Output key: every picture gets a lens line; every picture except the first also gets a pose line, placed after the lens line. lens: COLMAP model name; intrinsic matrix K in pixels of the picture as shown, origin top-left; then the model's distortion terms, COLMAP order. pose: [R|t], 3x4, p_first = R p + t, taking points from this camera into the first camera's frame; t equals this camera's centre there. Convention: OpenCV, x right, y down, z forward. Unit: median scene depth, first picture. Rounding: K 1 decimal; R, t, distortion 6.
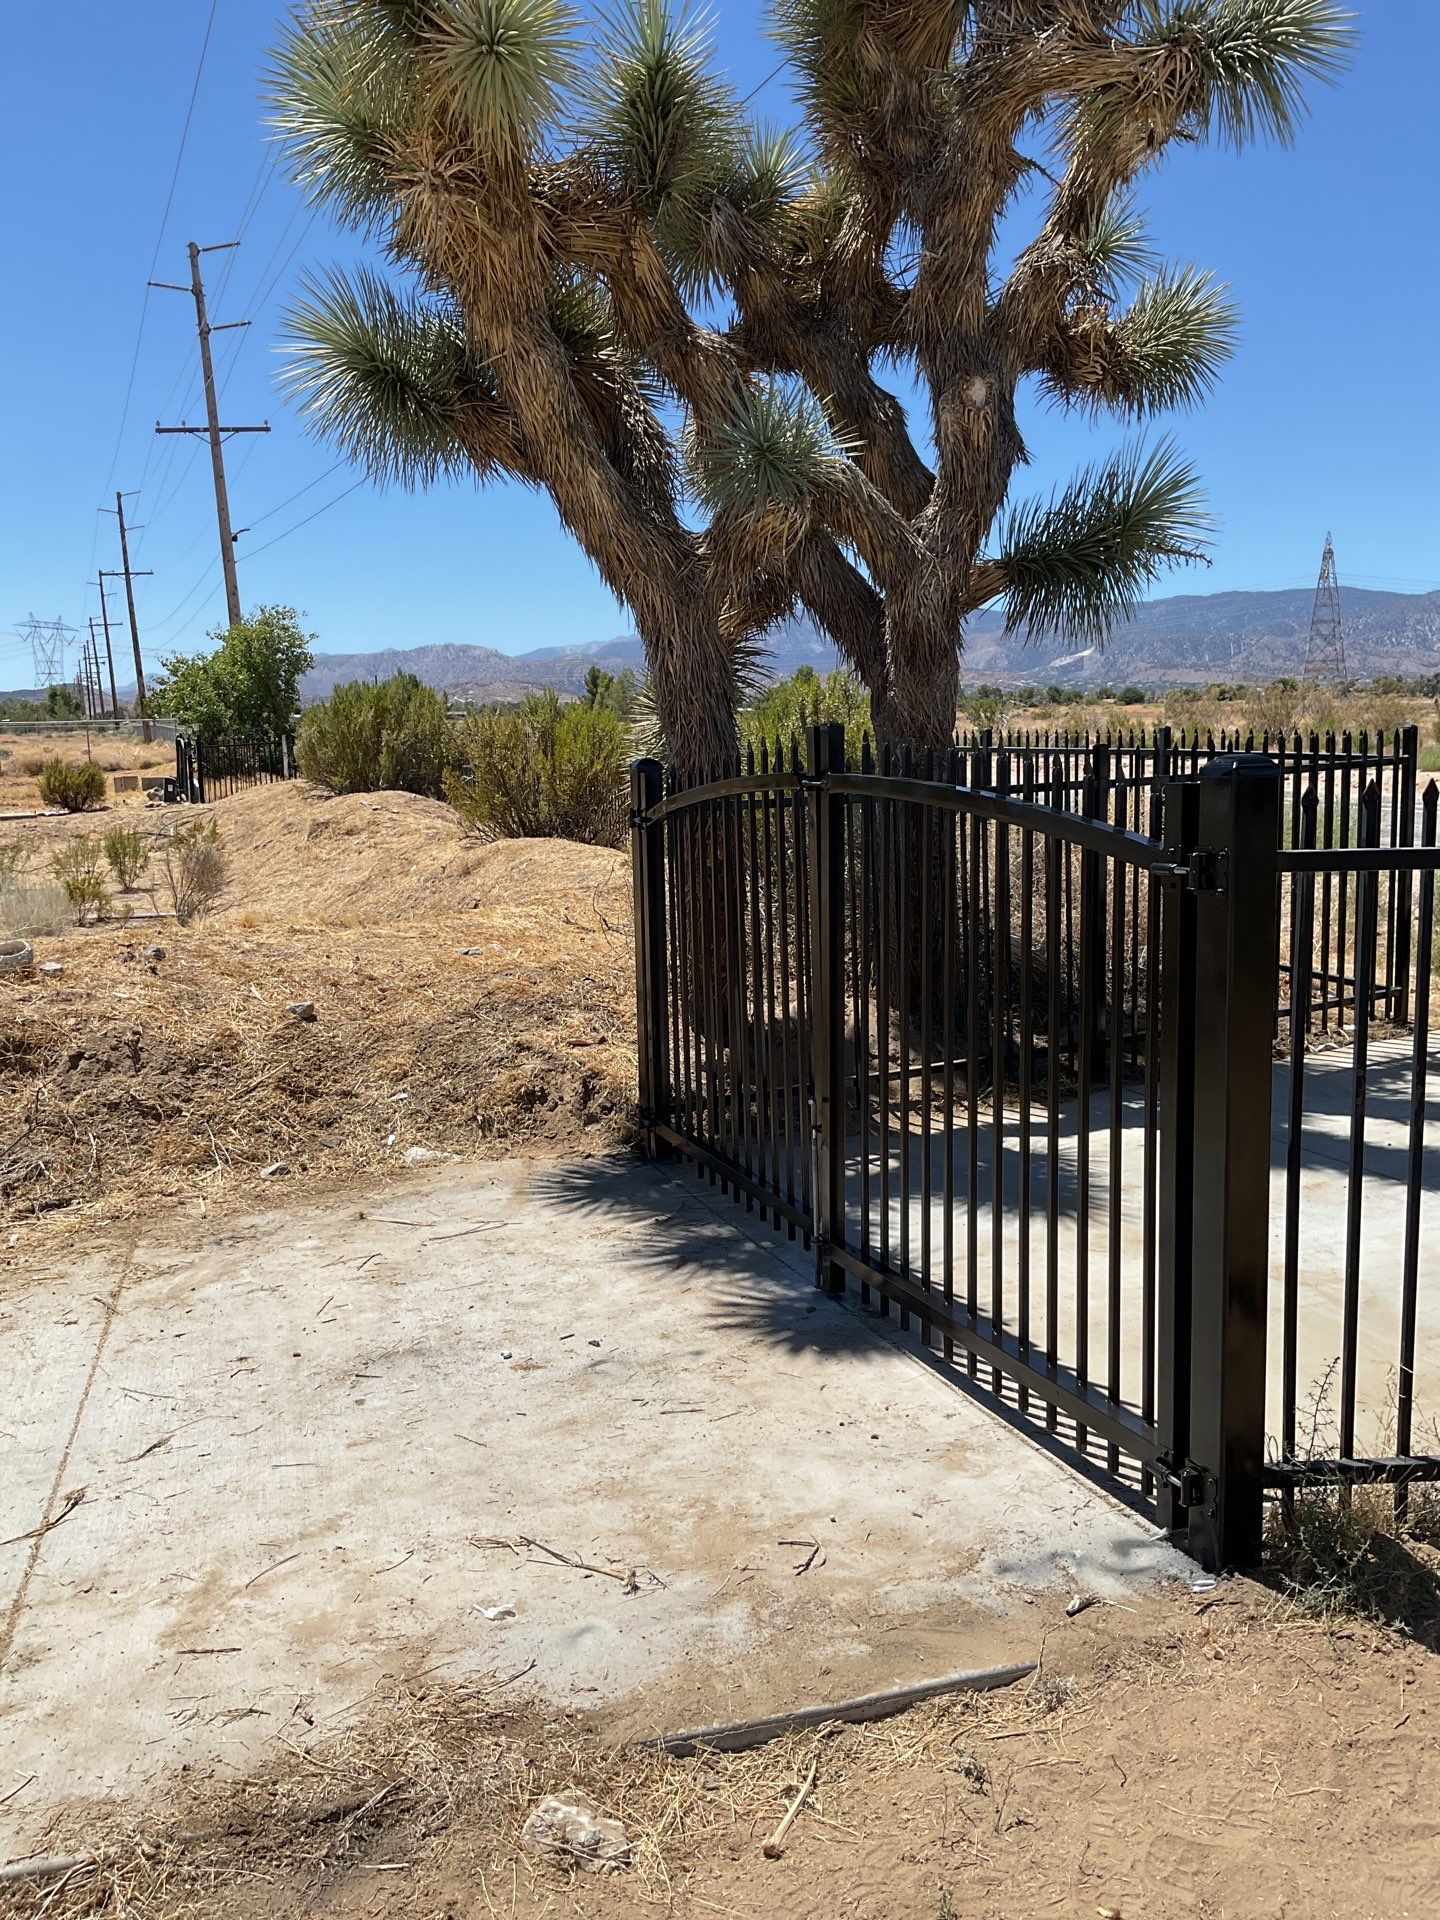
lens RADIAL K [[1574.9, 0, 720.0], [0, 1574.9, 960.0], [0, 0, 1]] dist [0.094557, -0.197676]
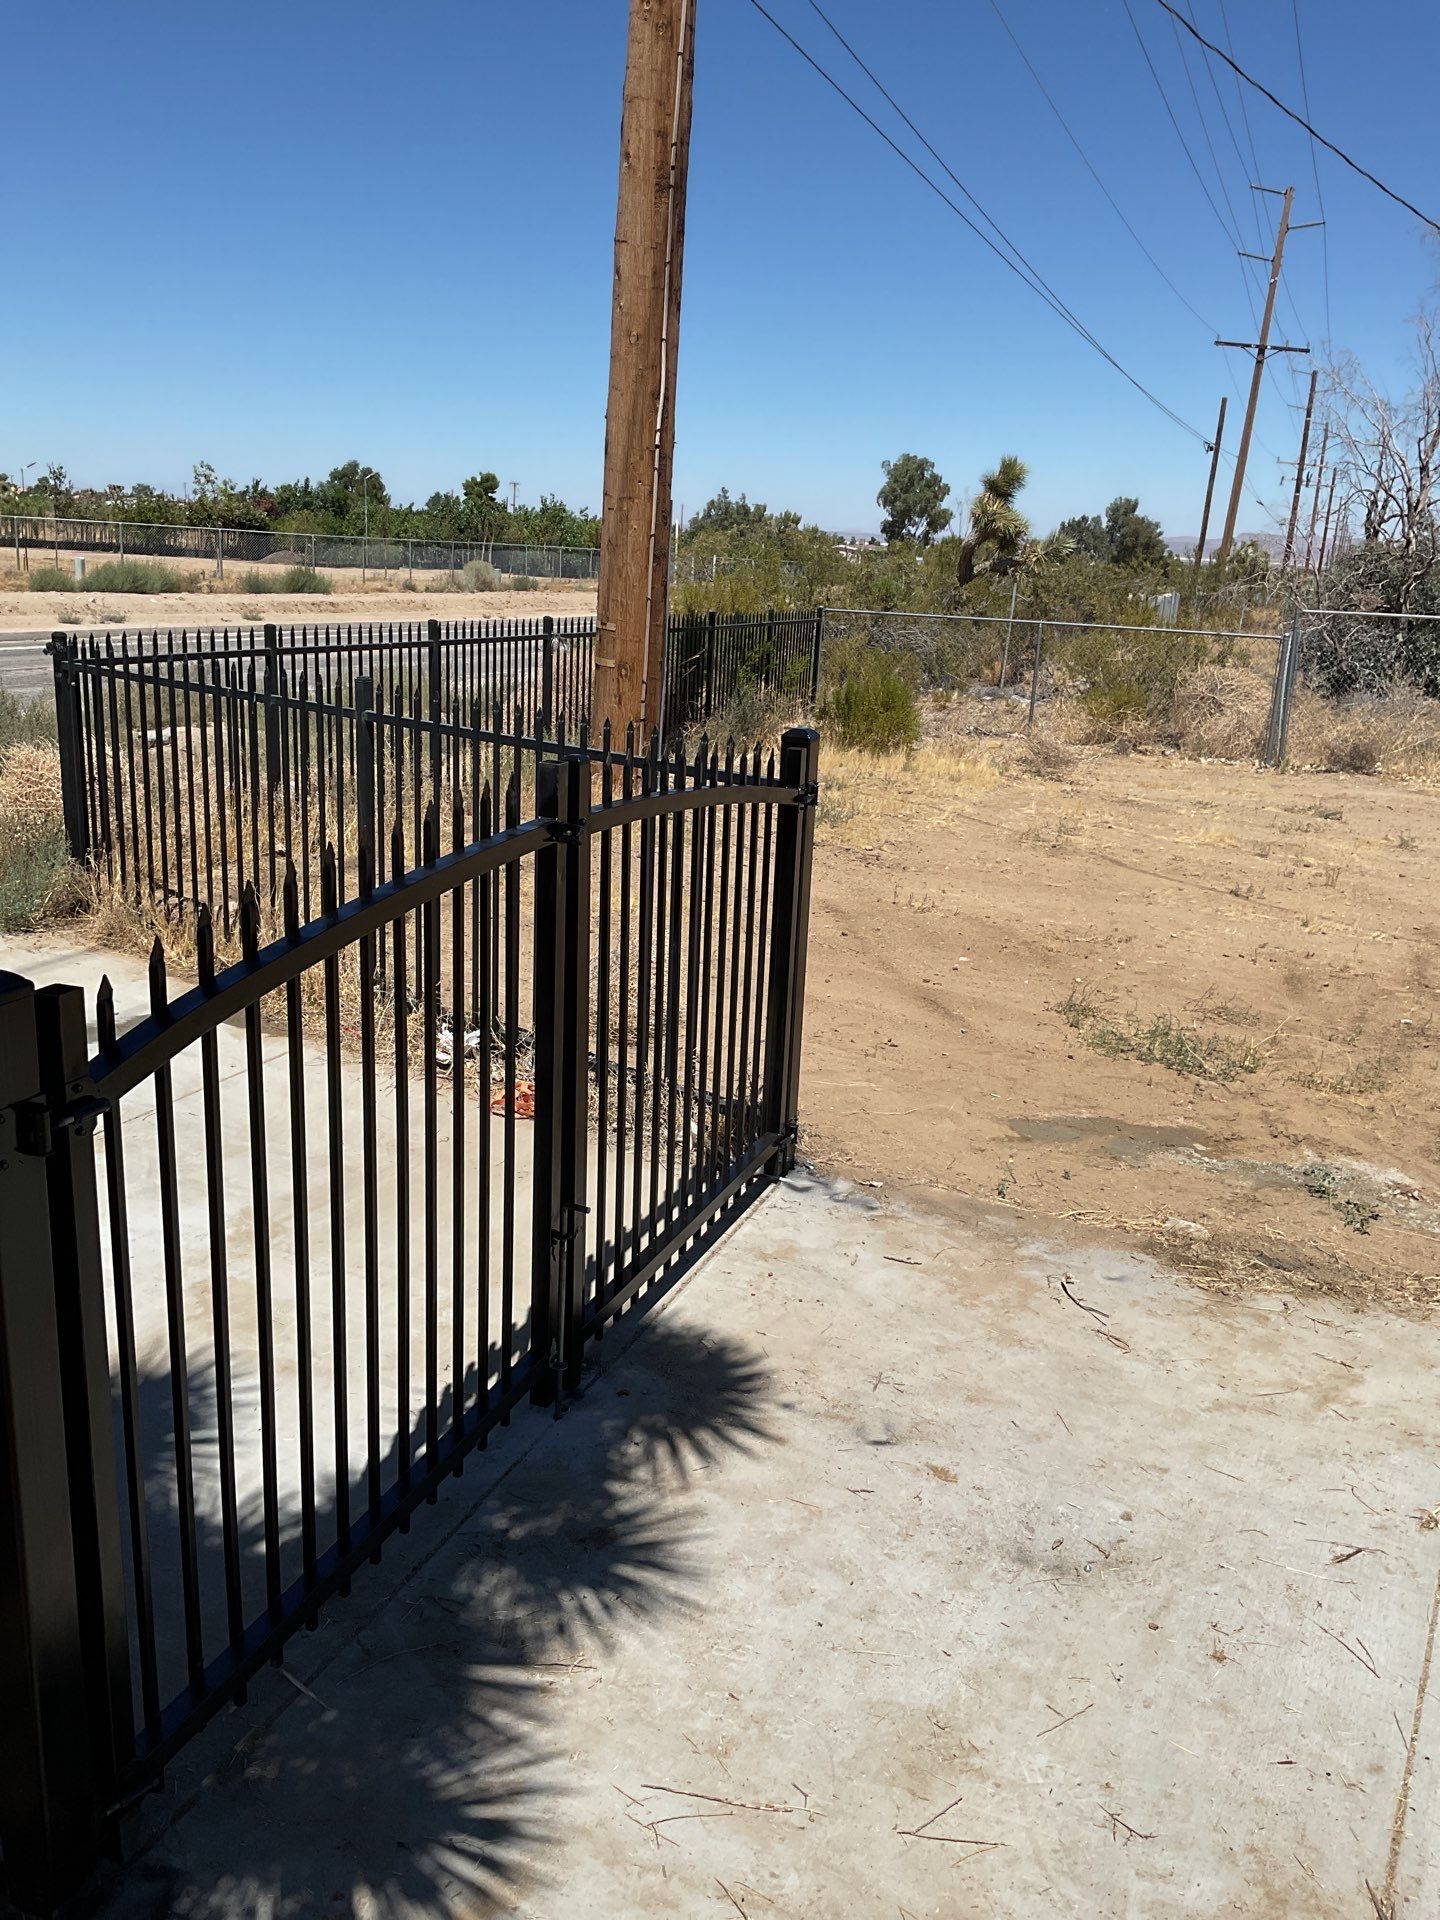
lens RADIAL K [[1574.9, 0, 720.0], [0, 1574.9, 960.0], [0, 0, 1]] dist [0.094557, -0.197676]
pose [[-0.726388, -0.197741, 0.658225, -0.409162], [0.060336, 0.935672, 0.347675, -0.250787], [-0.684632, 0.292261, -0.667730, 1.145833]]
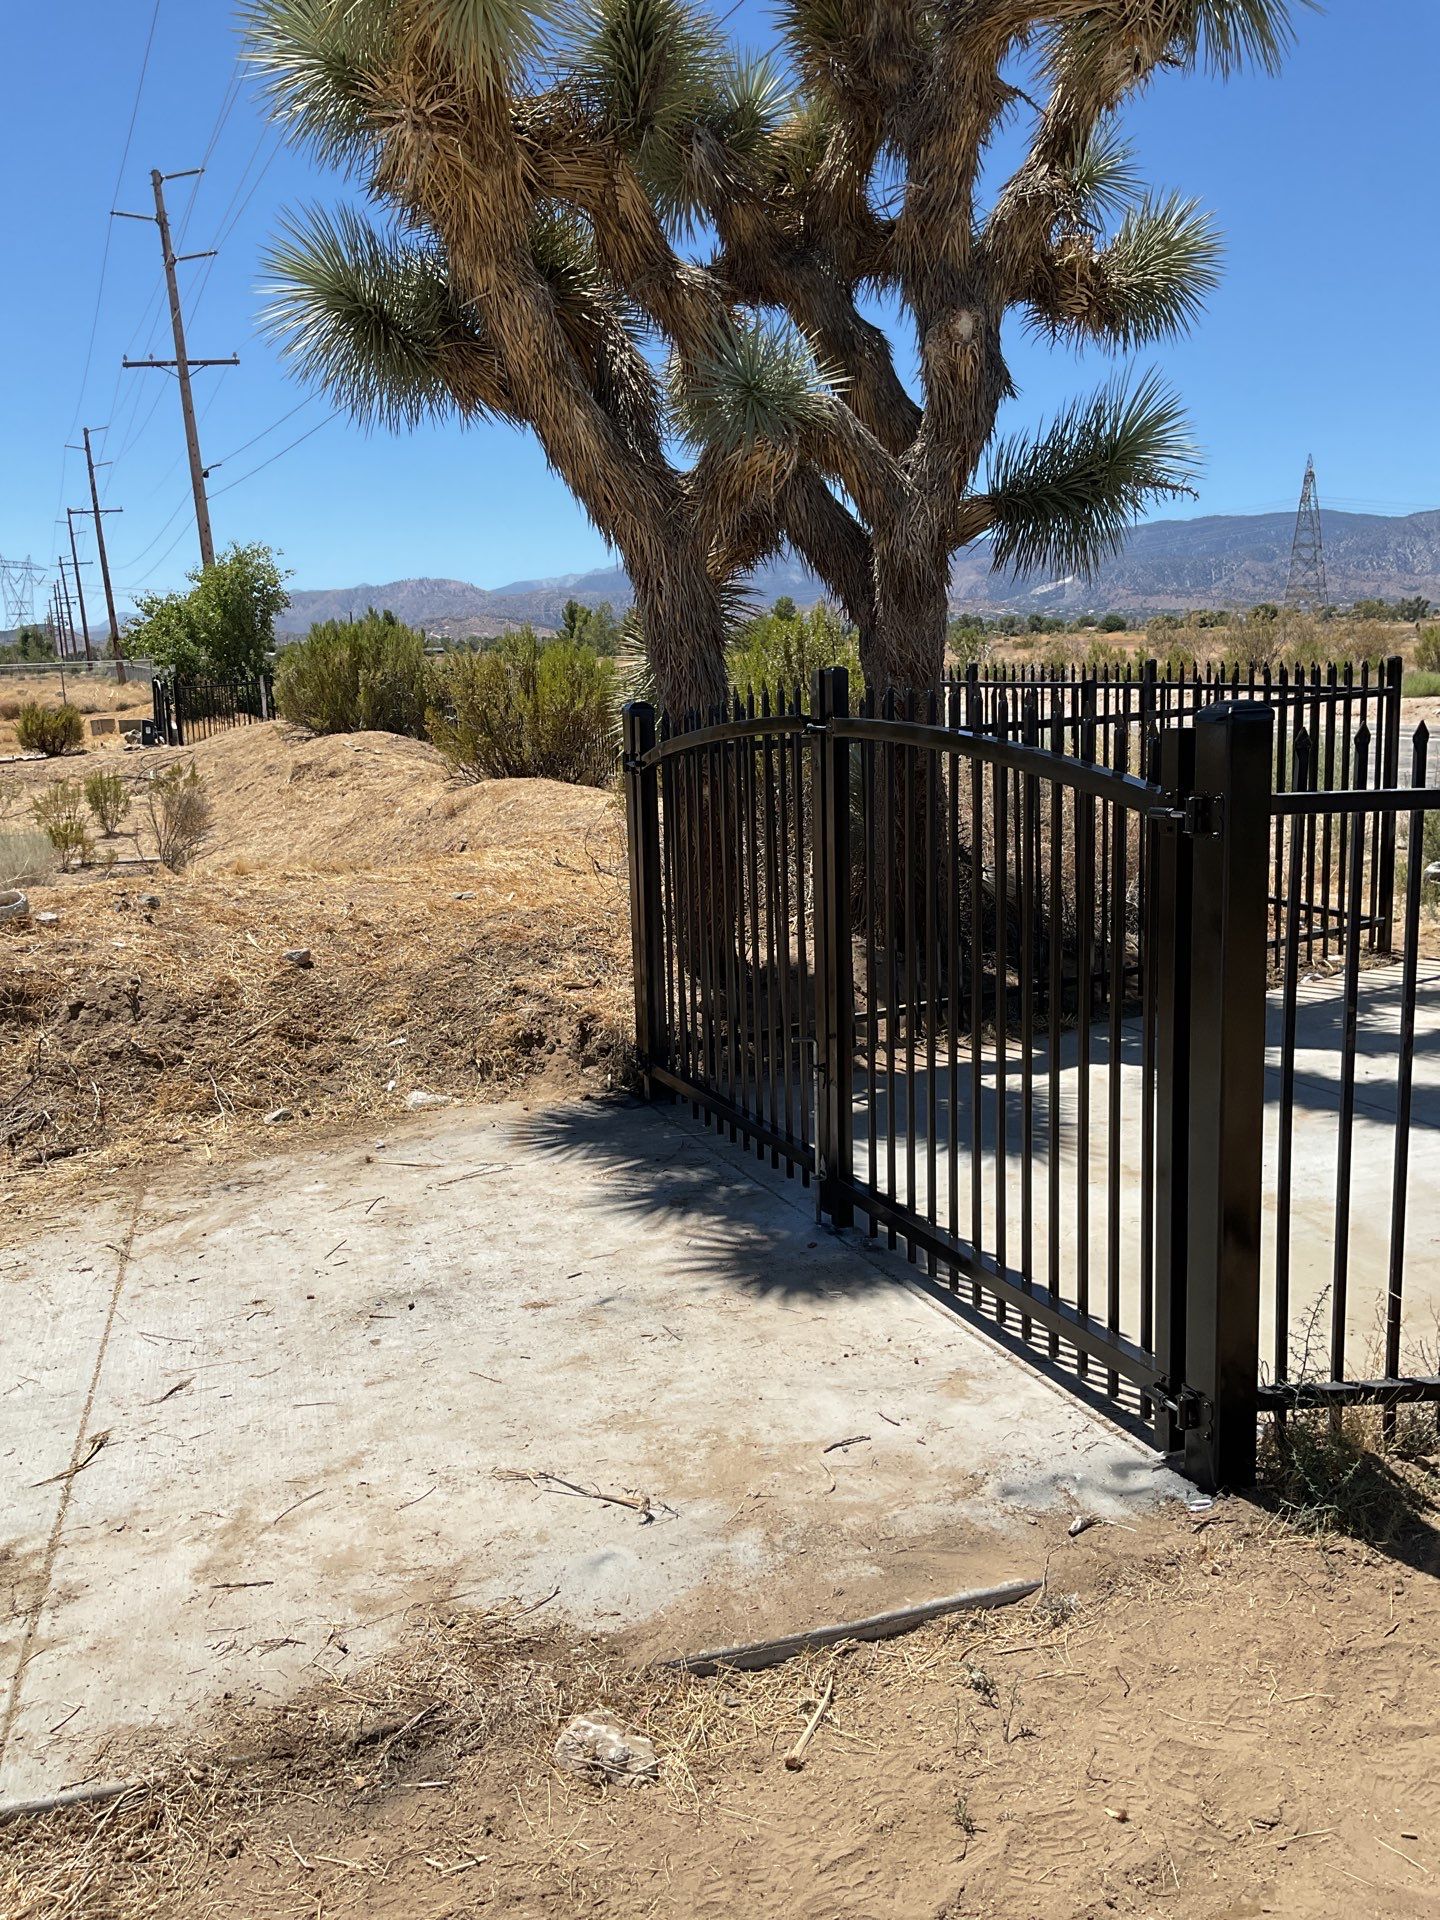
lens RADIAL K [[1574.9, 0, 720.0], [0, 1574.9, 960.0], [0, 0, 1]] dist [0.094557, -0.197676]
pose [[0.999846, -0.014196, 0.010335, -0.007760], [0.013761, 0.999064, 0.040998, -0.004648], [-0.010907, -0.040849, 0.999106, -0.009902]]
